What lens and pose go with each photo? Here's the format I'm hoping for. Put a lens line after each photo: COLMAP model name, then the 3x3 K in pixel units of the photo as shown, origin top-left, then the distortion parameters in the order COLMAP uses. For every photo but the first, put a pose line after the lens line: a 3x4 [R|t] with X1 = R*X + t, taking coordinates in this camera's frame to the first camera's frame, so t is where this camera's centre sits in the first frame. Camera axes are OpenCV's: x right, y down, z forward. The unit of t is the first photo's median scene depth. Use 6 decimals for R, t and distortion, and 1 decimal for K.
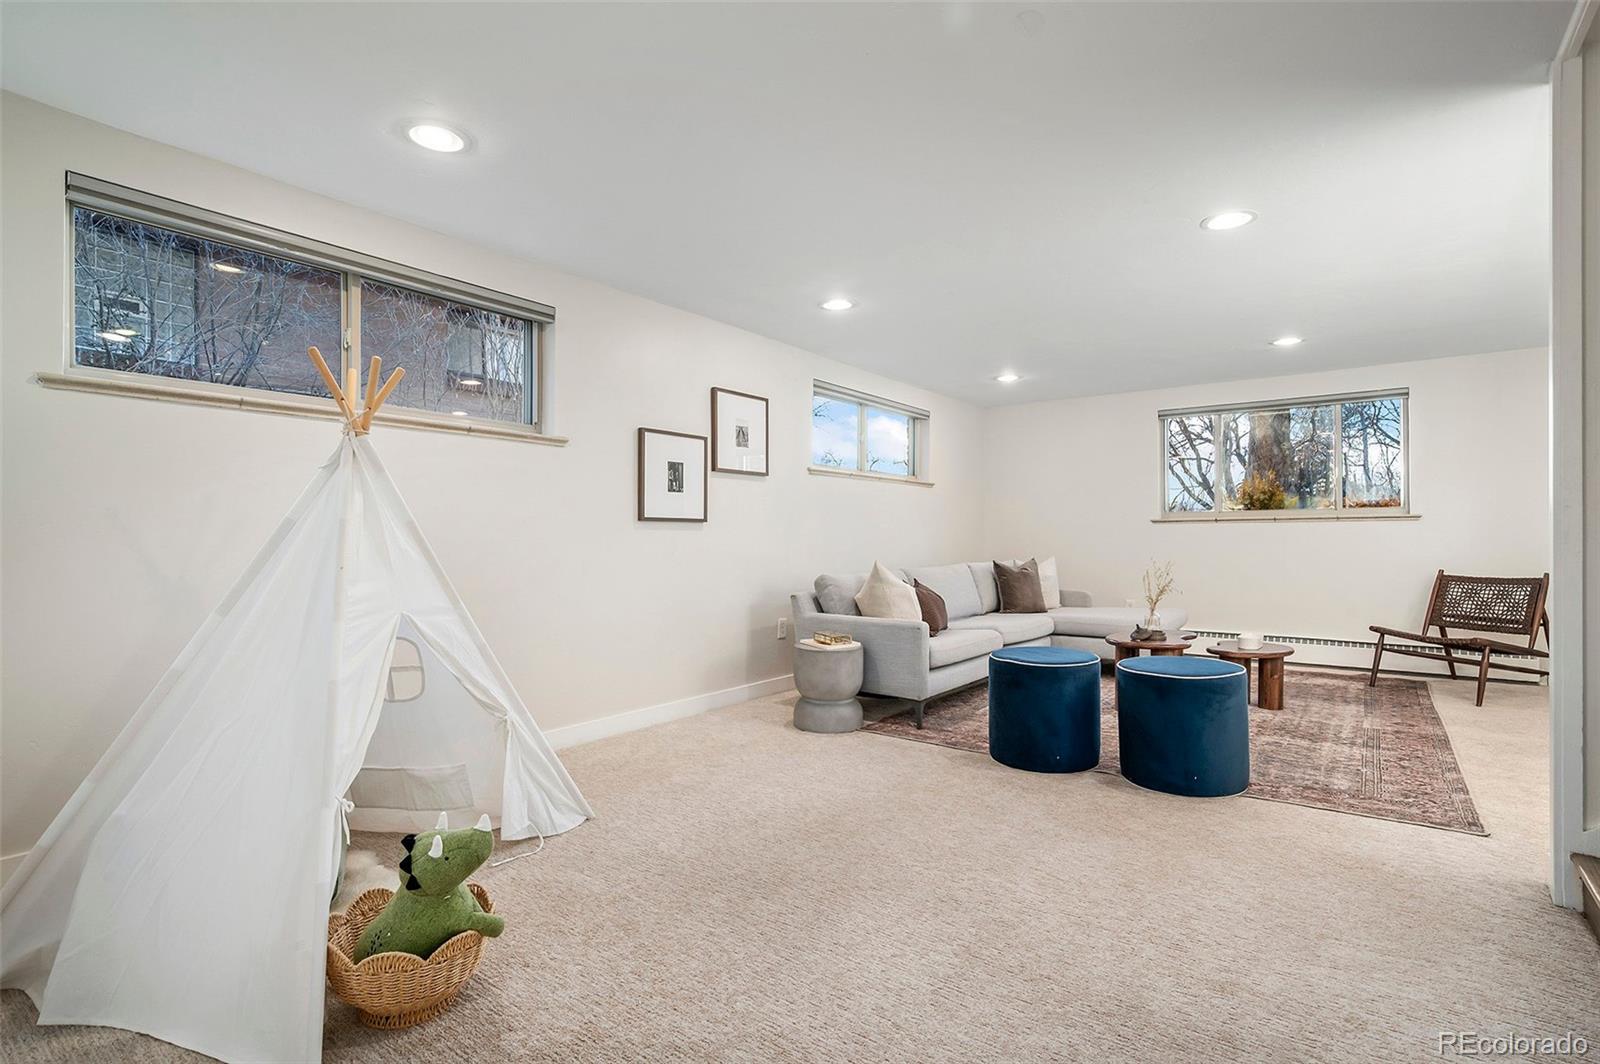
lens RADIAL K [[783.0, 0, 802.3], [0, 783.0, 537.3], [0, 0, 1]] dist [-0.006743, -0.000023]
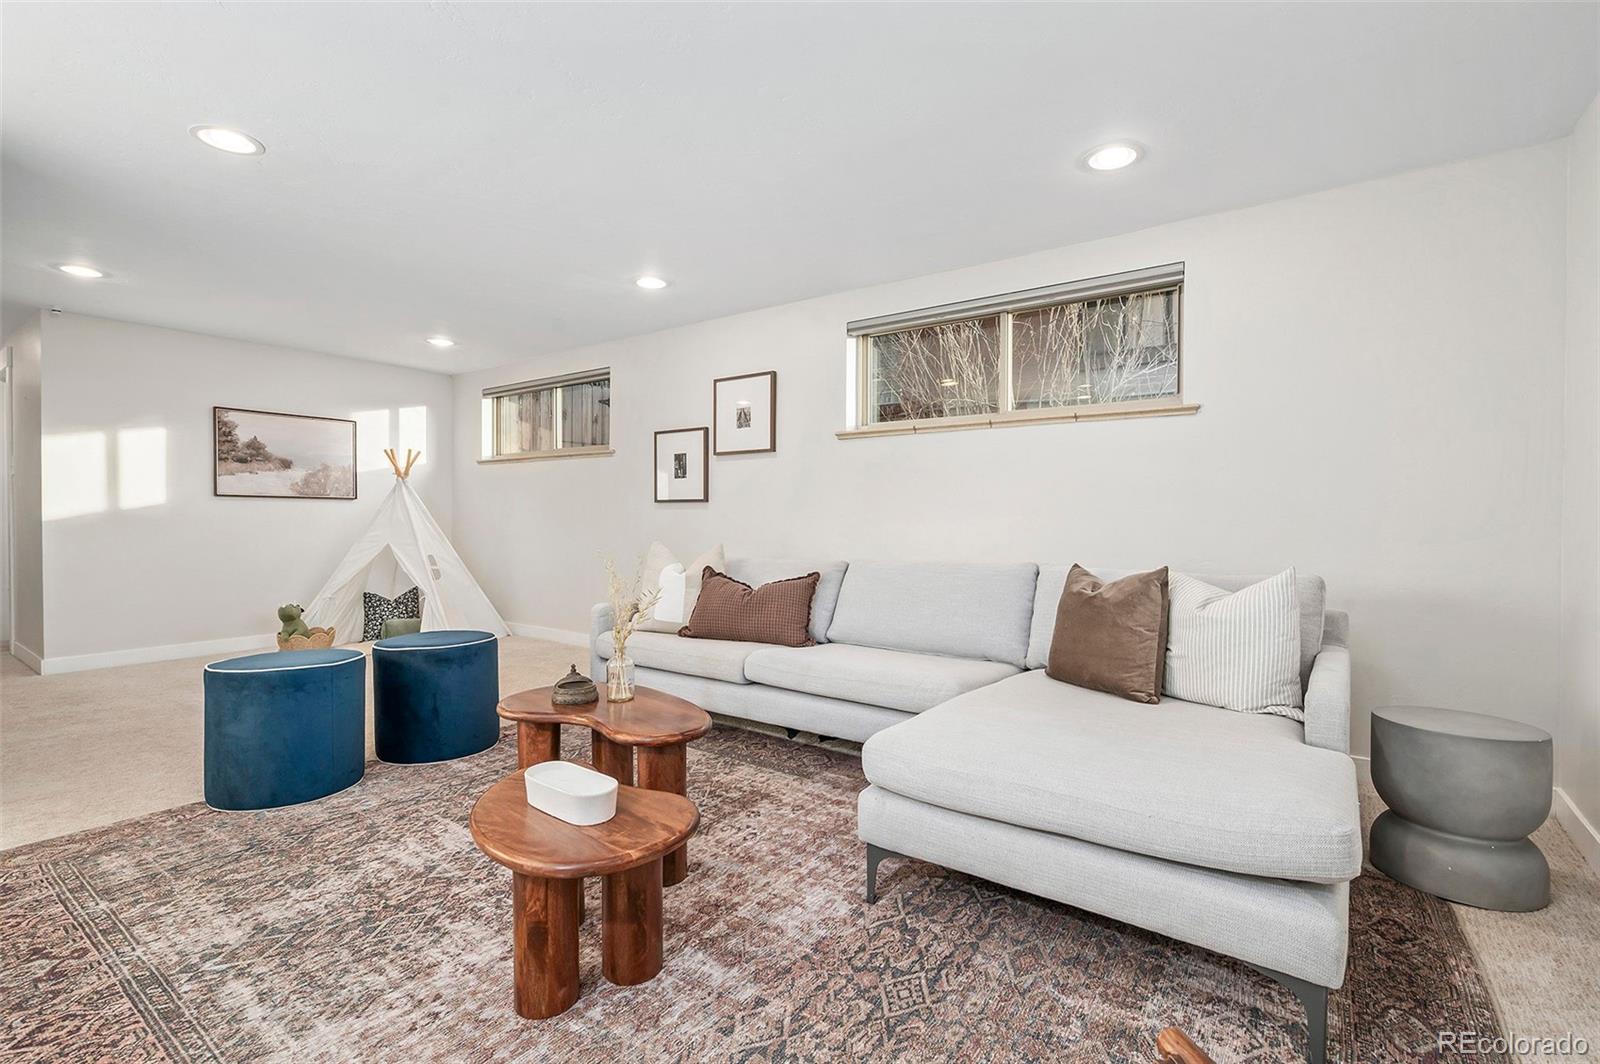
lens RADIAL K [[734.5, 0, 800.0], [0, 734.5, 532.0], [0, 0, 1]] dist [-0.000821, -0.000105]
pose [[0.022683, 0.012136, -0.999669, 0.939225], [-0.009648, 0.999882, 0.011919, 0.009910], [0.999696, 0.009374, 0.022797, 1.108262]]
